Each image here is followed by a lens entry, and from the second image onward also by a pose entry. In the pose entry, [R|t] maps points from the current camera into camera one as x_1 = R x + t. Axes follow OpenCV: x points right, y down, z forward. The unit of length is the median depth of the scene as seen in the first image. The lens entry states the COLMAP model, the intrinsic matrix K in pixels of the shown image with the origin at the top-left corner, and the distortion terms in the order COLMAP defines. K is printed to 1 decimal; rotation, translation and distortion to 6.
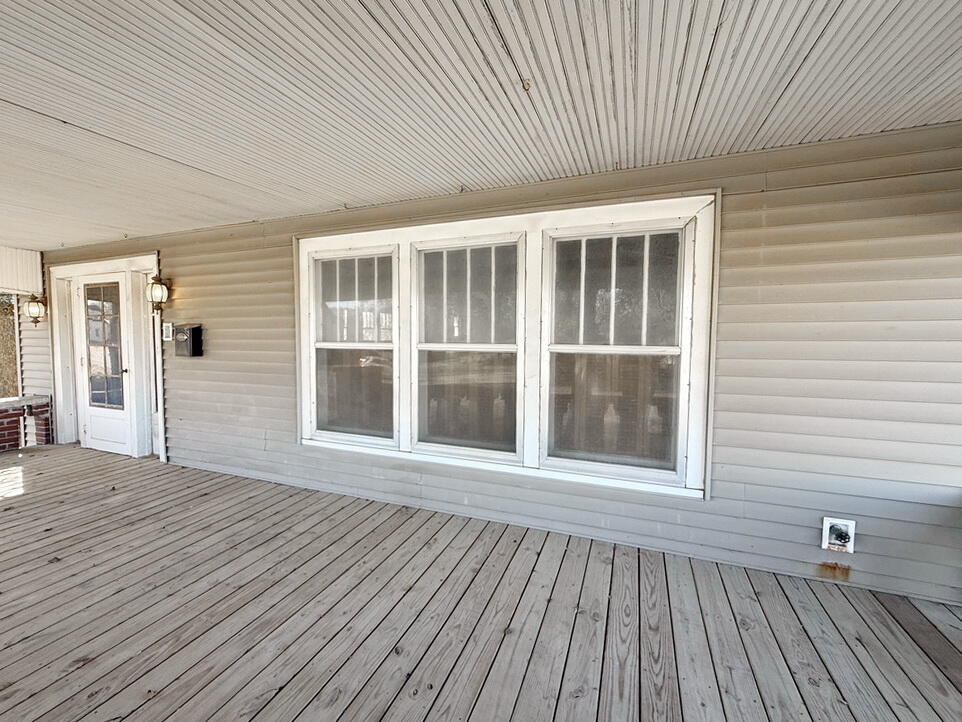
lens RADIAL K [[385.8, 0, 481.0], [0, 385.8, 361.0], [0, 0, 1]] dist [-0.002002, 0.000003]
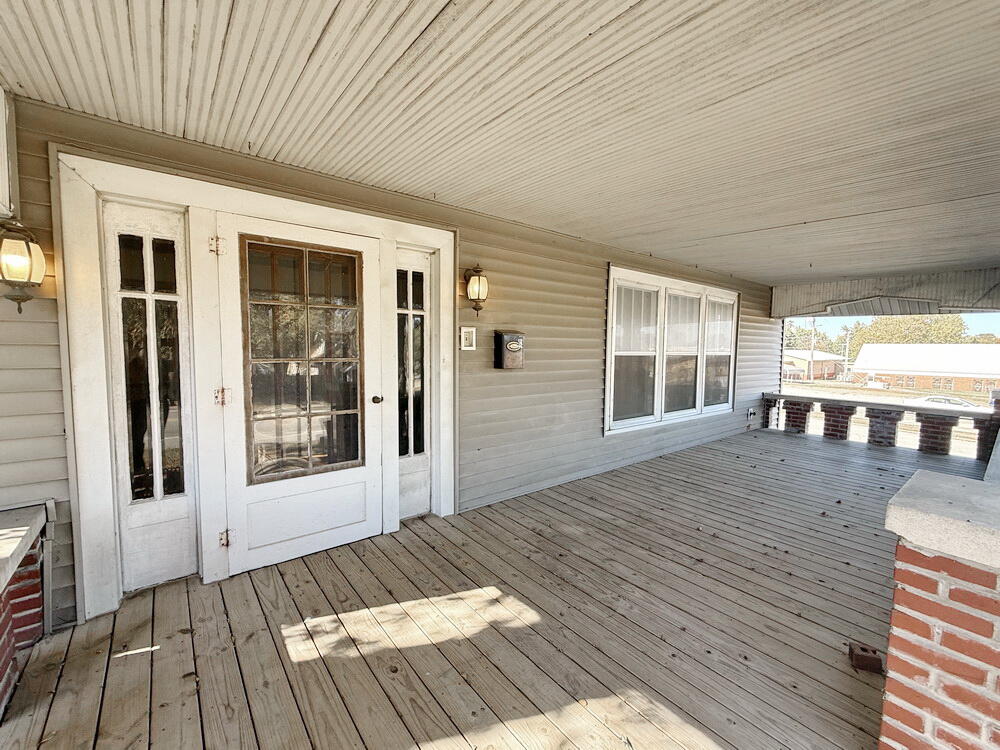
lens RADIAL K [[401.0, 0, 500.0], [0, 401.0, 375.0], [0, 0, 1]] dist [-0.002002, 0.000003]
pose [[0.533142, -0.056978, 0.844105, -1.758660], [0.044835, 0.998230, 0.039063, -0.038617], [-0.844837, 0.017019, 0.534753, 0.632642]]
